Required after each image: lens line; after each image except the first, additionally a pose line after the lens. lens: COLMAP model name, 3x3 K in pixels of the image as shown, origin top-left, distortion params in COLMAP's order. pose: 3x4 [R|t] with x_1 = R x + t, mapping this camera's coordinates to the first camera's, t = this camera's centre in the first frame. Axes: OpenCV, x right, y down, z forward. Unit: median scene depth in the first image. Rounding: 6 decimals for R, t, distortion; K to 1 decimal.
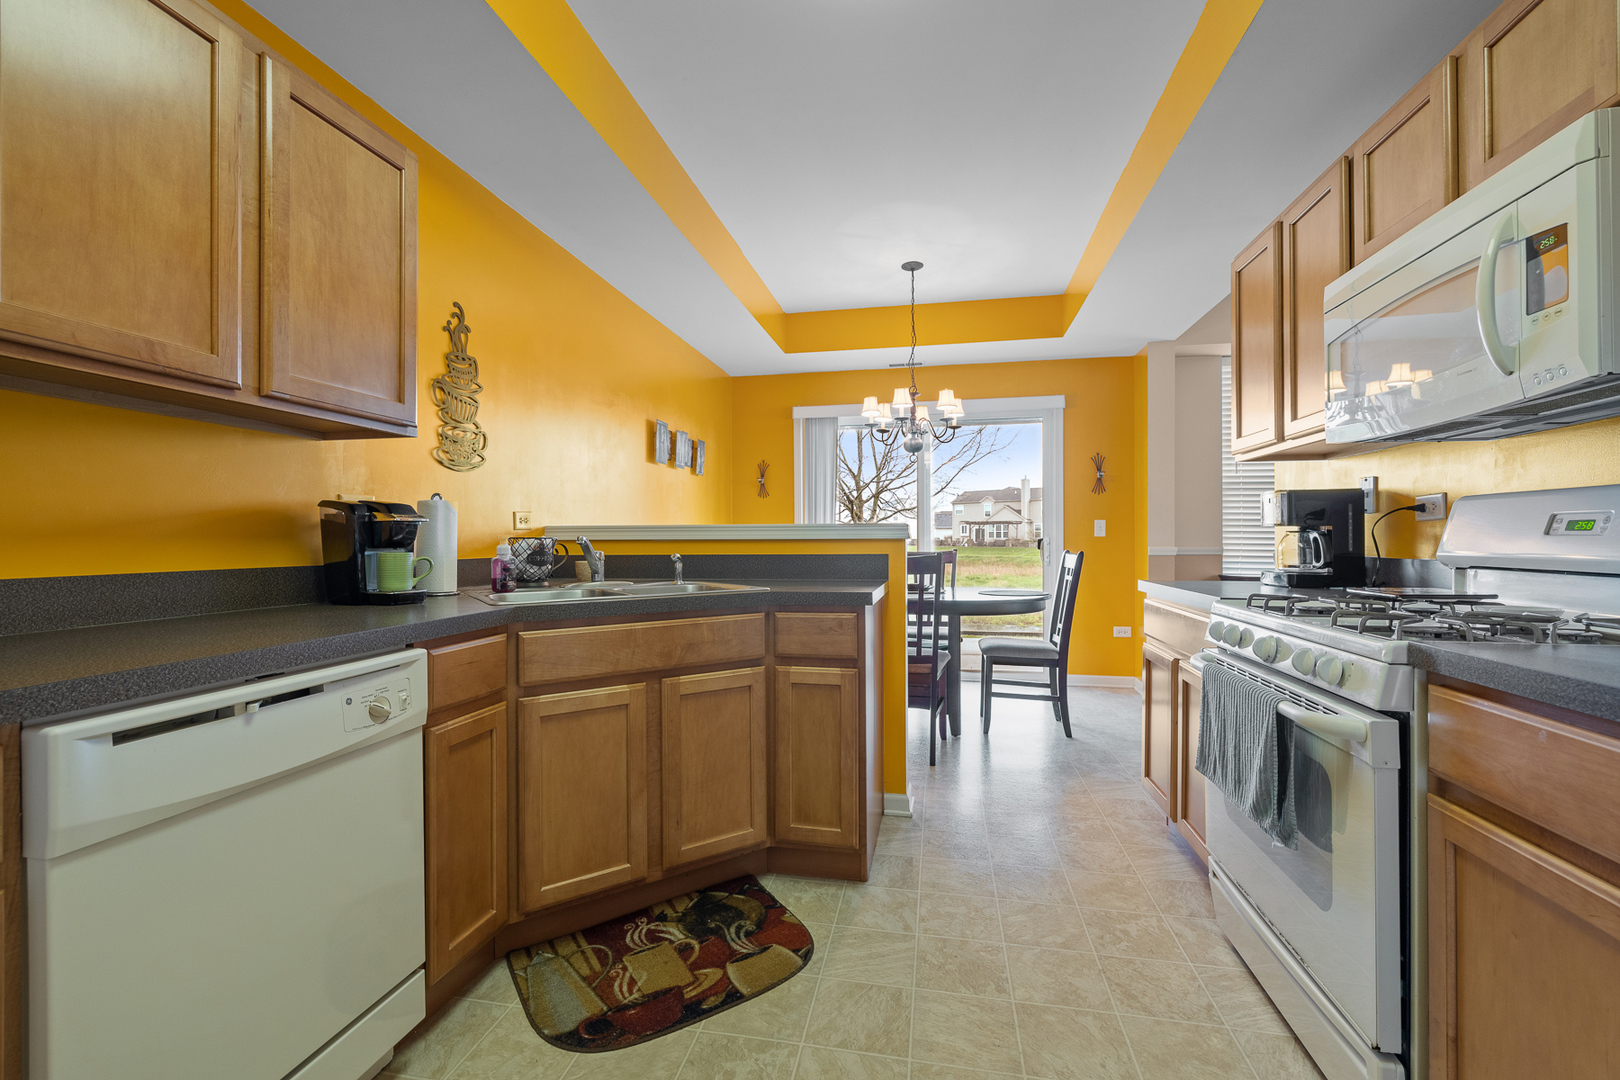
lens RADIAL K [[699.8, 0, 813.2], [0, 699.8, 535.1], [0, 0, 1]] dist [0.000313, 0.000017]
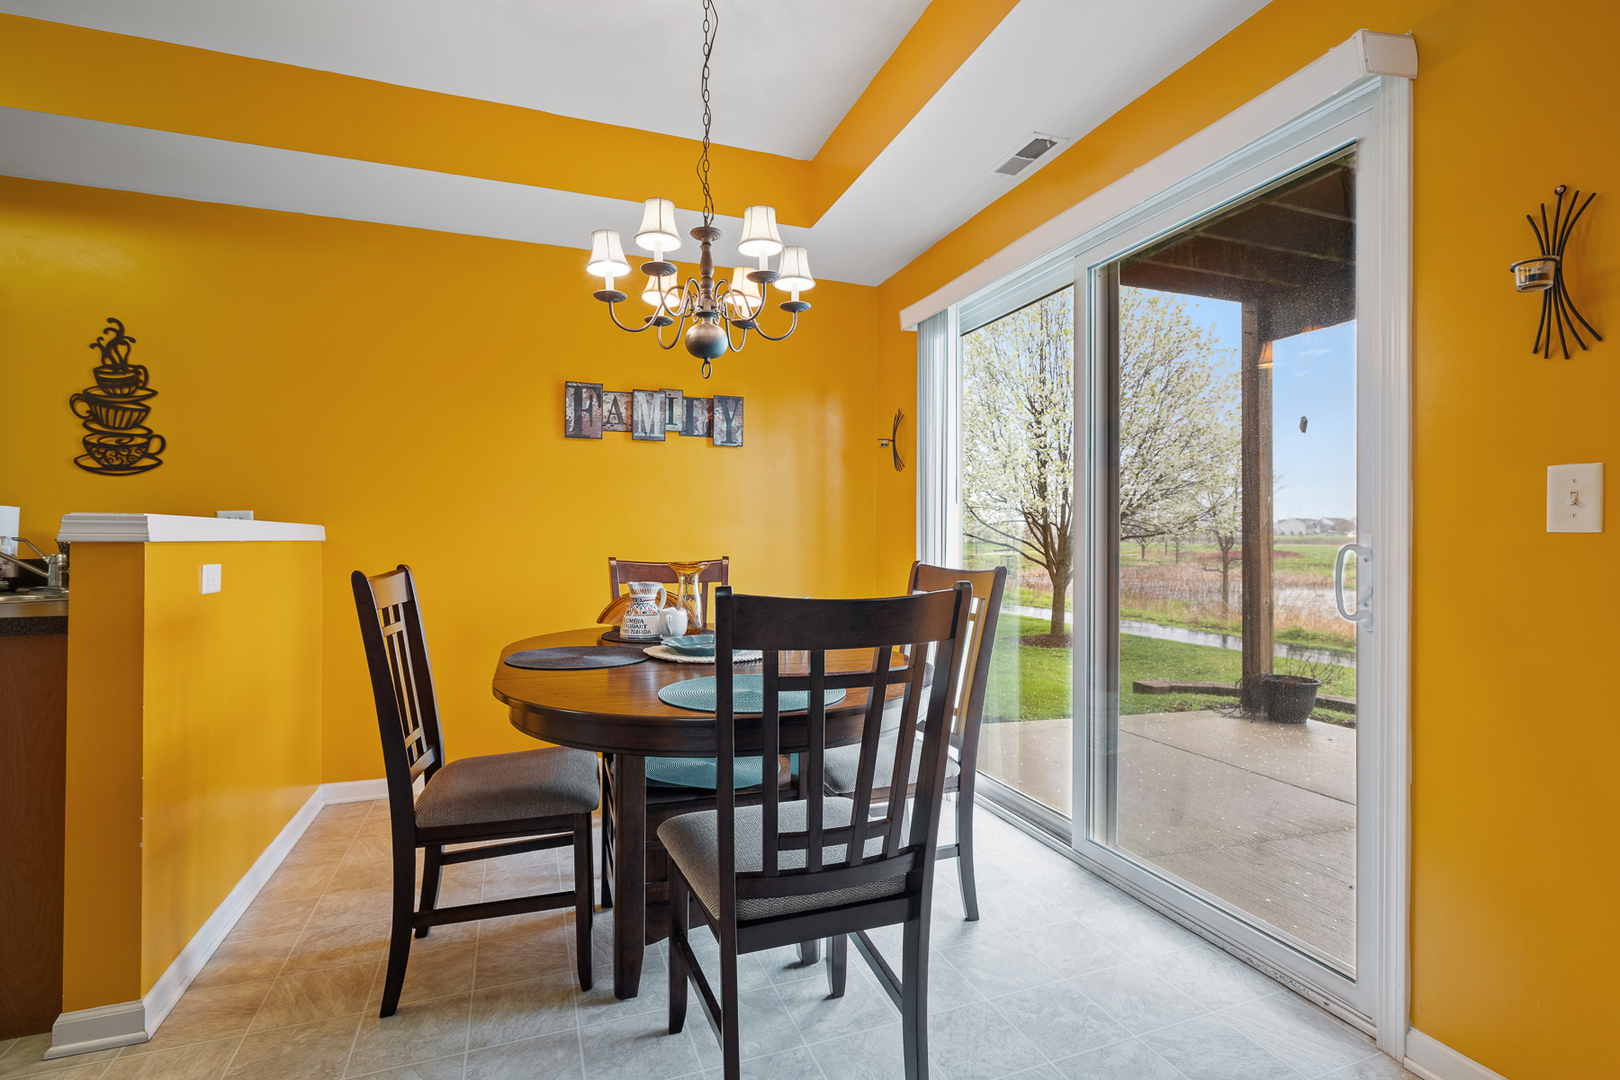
lens RADIAL K [[773.5, 0, 807.4], [0, 773.5, 543.2], [0, 0, 1]] dist [0.000741, 0.000181]
pose [[0.505006, -0.002007, -0.863114, 1.043605], [-0.001346, 0.999994, -0.003113, 0.014448], [0.863115, 0.002734, 0.505000, 1.312466]]
